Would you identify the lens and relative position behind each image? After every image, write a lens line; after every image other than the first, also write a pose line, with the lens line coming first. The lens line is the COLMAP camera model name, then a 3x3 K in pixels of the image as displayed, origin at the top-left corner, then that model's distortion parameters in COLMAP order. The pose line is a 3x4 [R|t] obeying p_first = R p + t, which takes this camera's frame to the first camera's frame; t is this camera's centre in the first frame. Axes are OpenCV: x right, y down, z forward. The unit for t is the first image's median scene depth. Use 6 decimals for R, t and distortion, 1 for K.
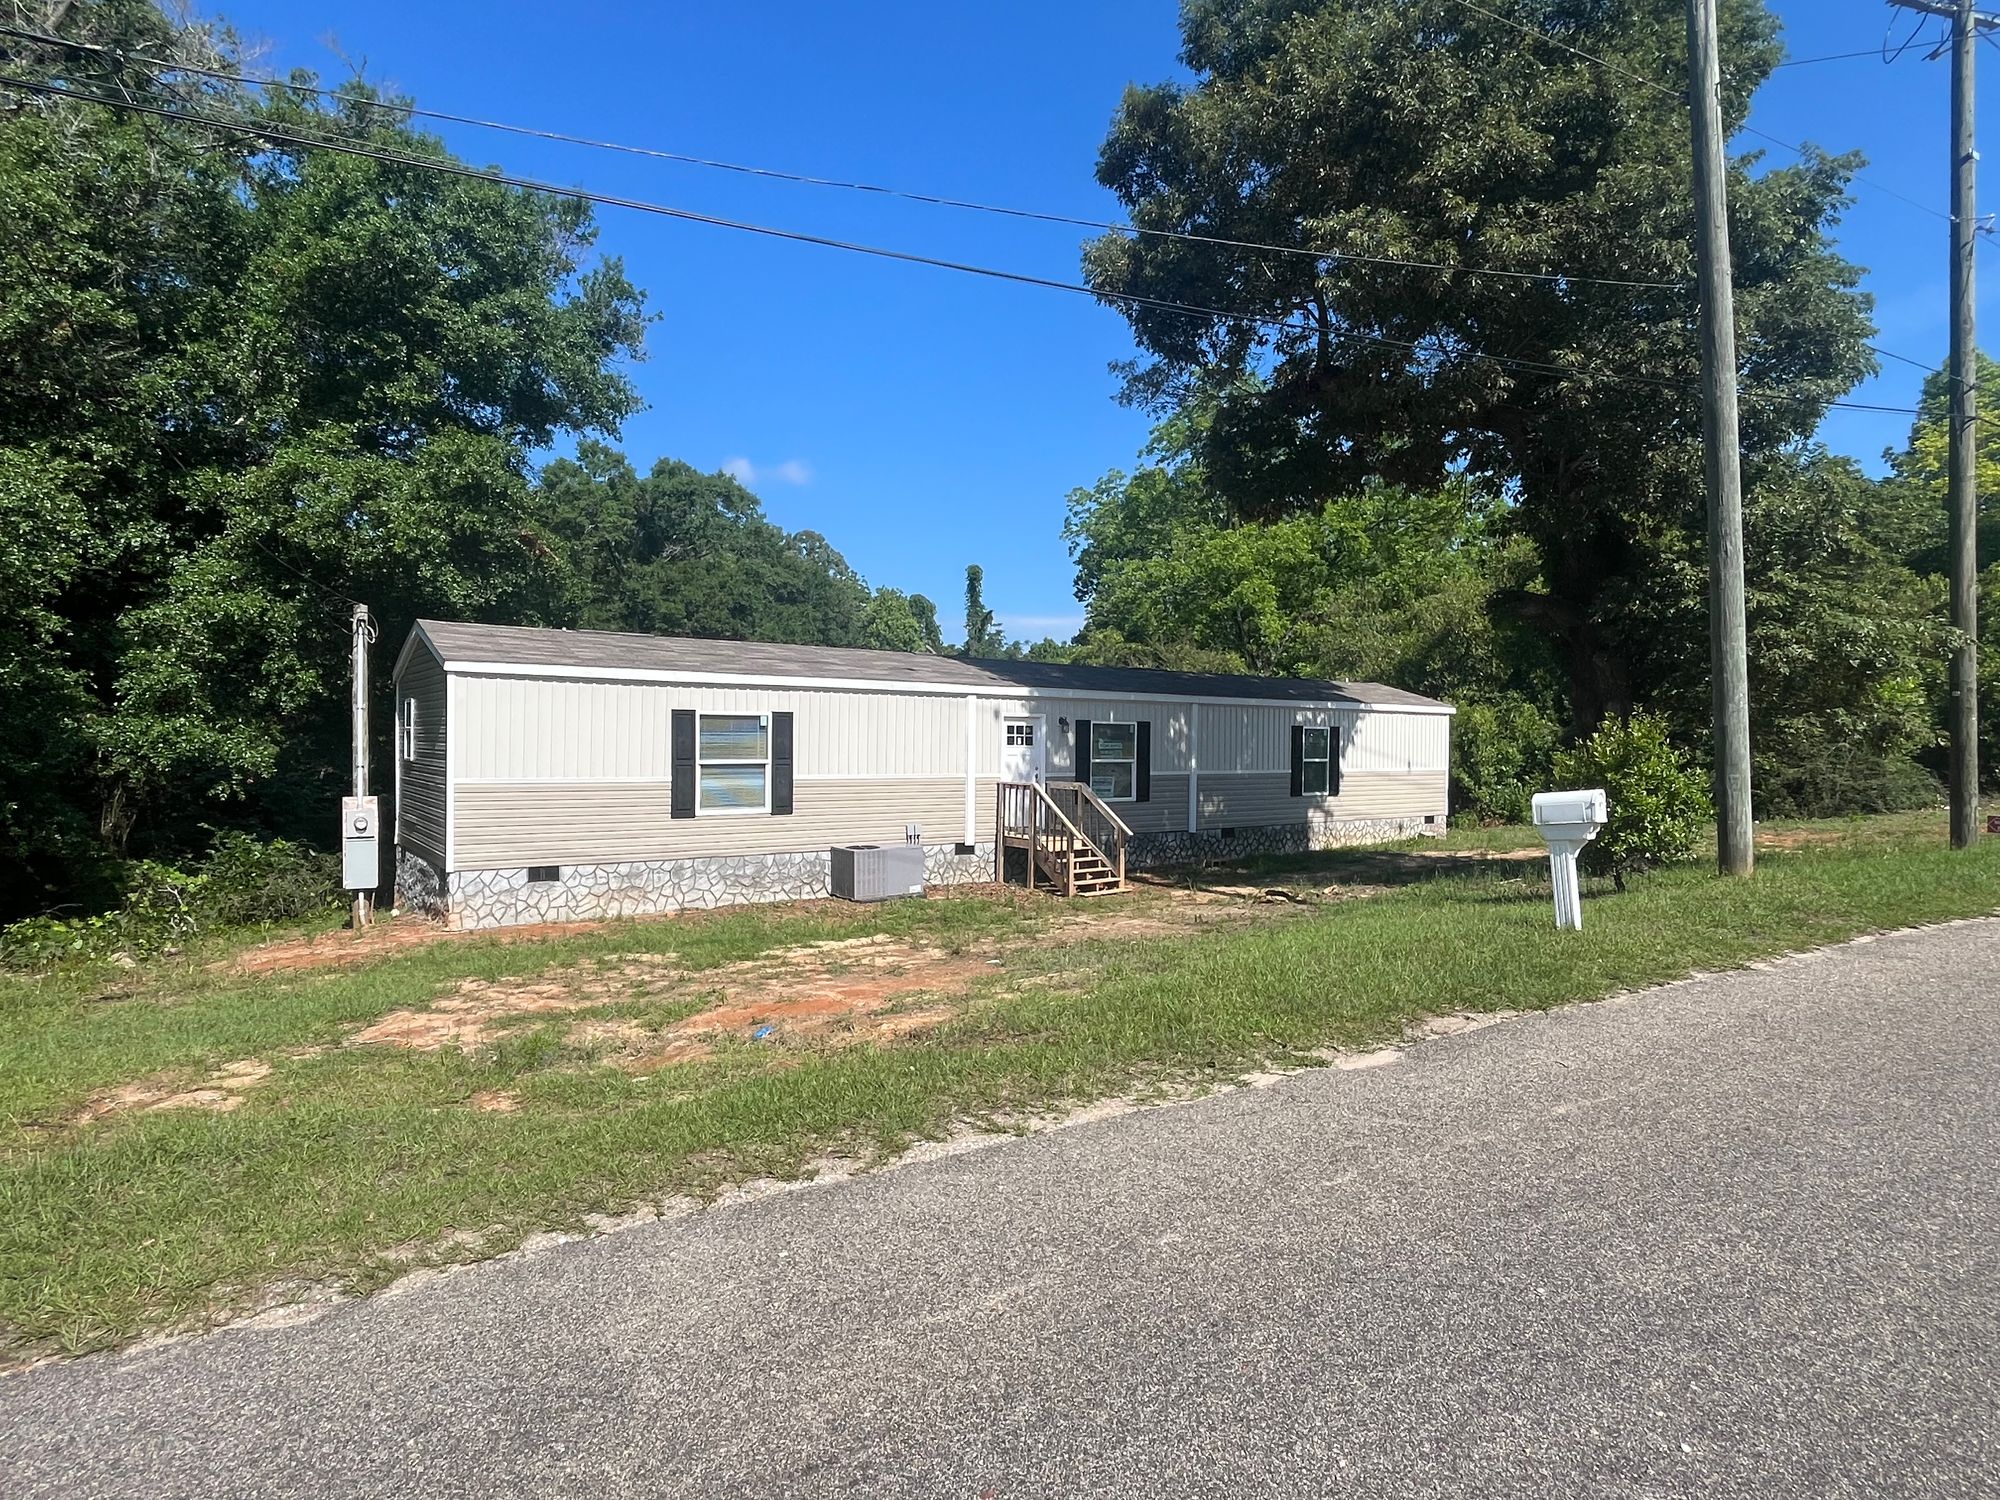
lens RADIAL K [[1053.5, 0, 996.4], [0, 1053.5, 747.1], [0, 0, 1]] dist [-0.002833, 0.000792]
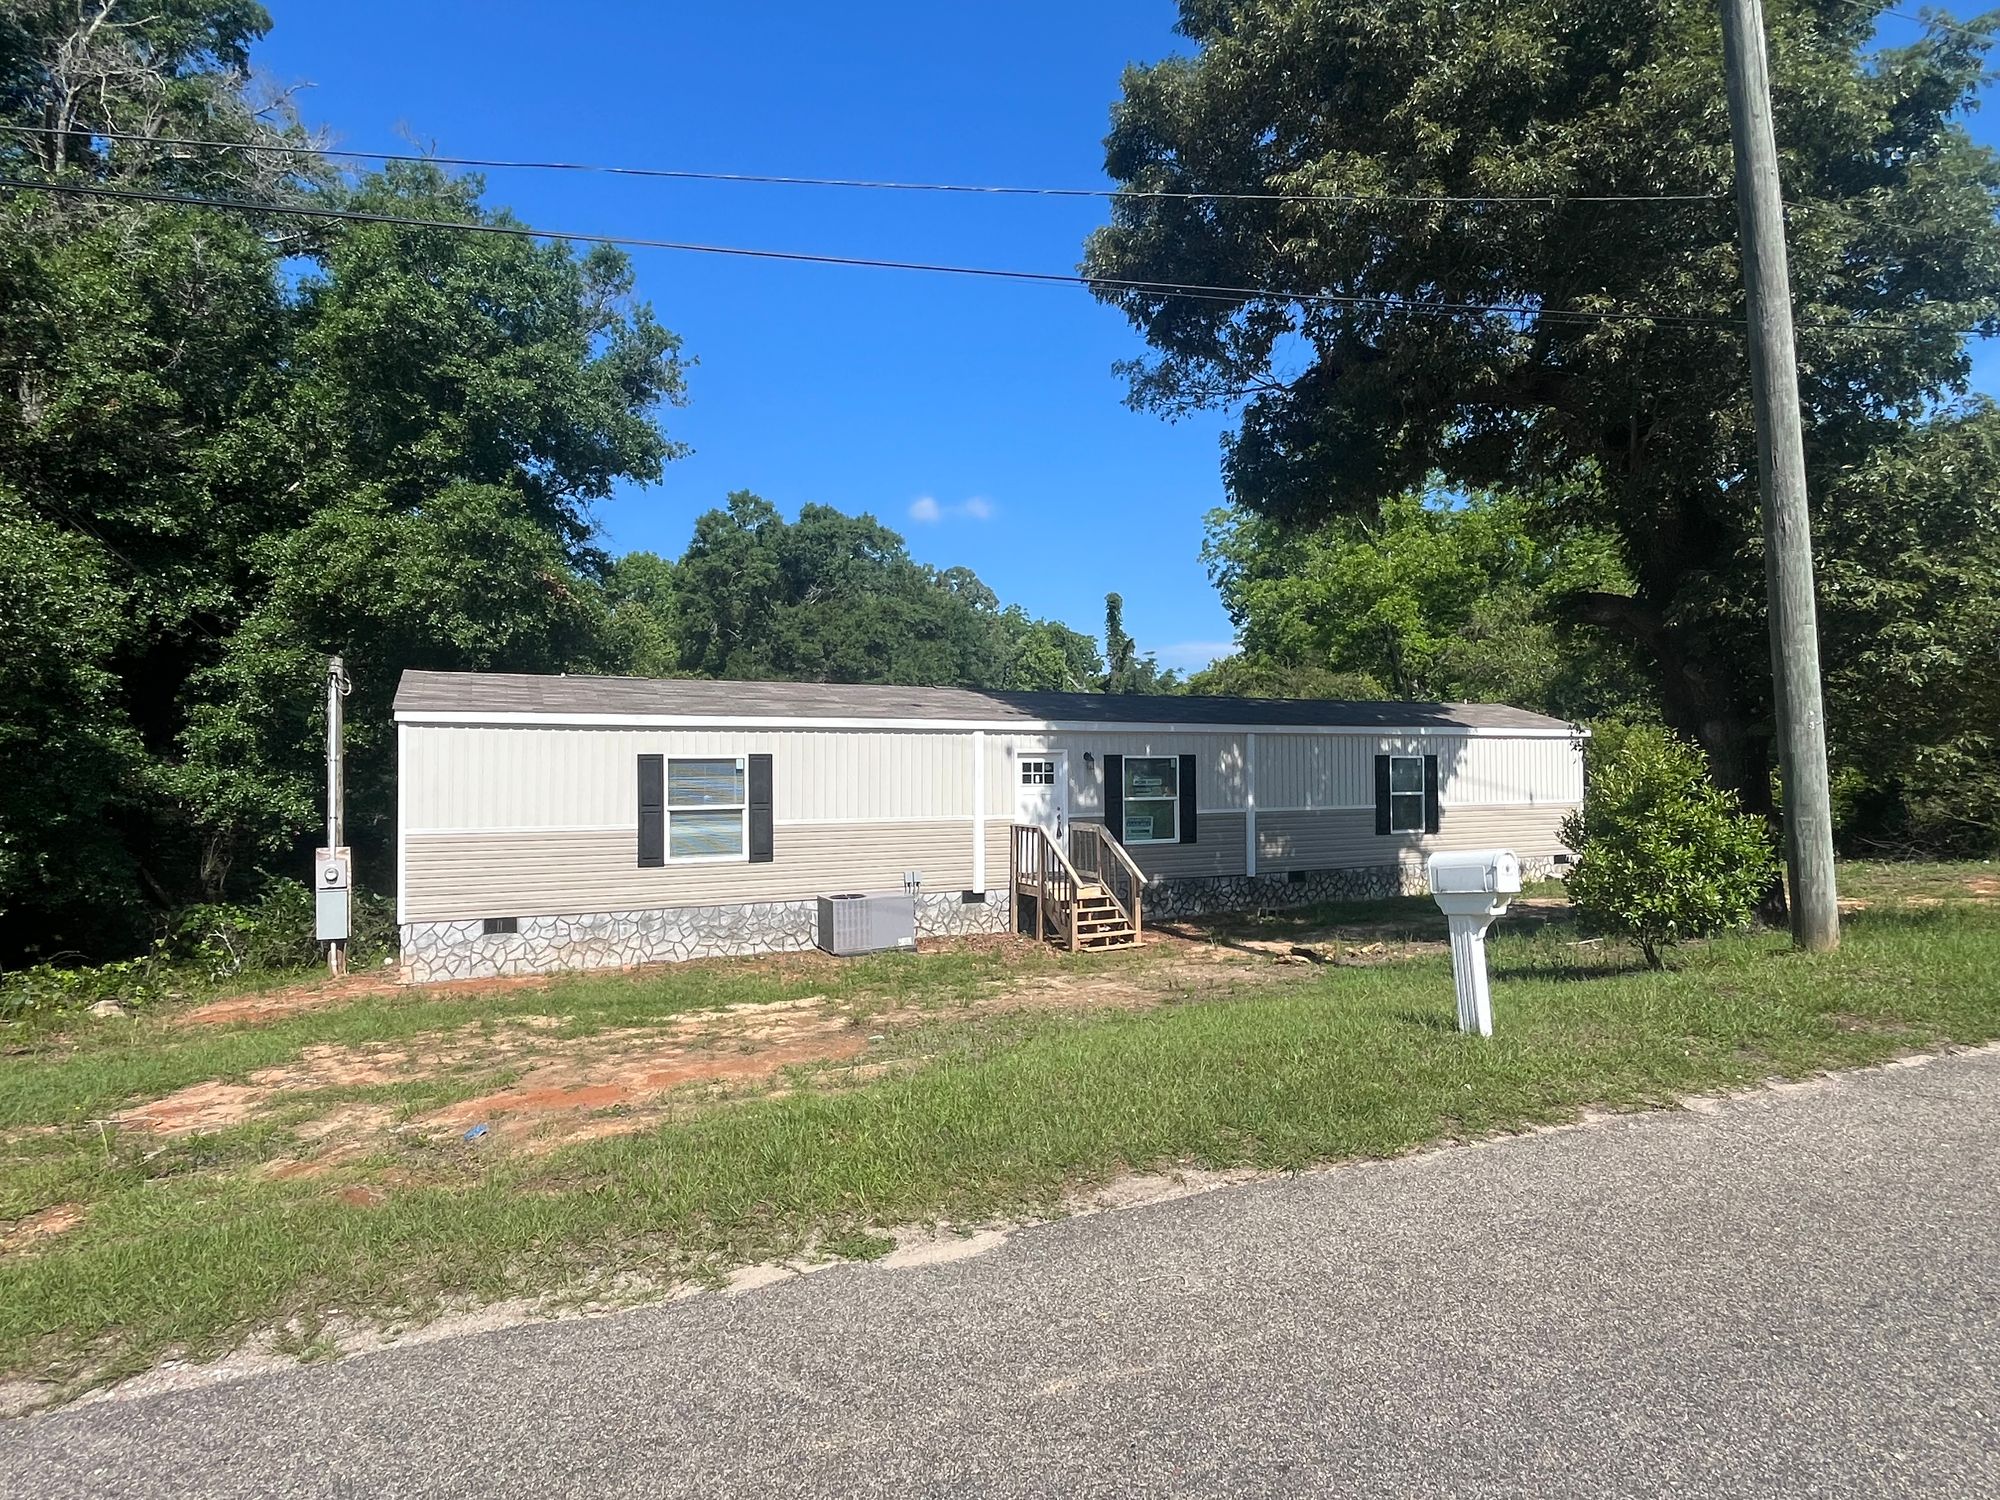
lens RADIAL K [[1053.5, 0, 1002.1], [0, 1053.5, 748.8], [0, 0, 1]] dist [-0.002833, 0.000792]
pose [[0.984996, -0.020120, -0.171403, 0.172410], [0.015341, 0.999457, -0.029157, -0.006963], [0.171897, 0.026089, 0.984769, 0.097732]]
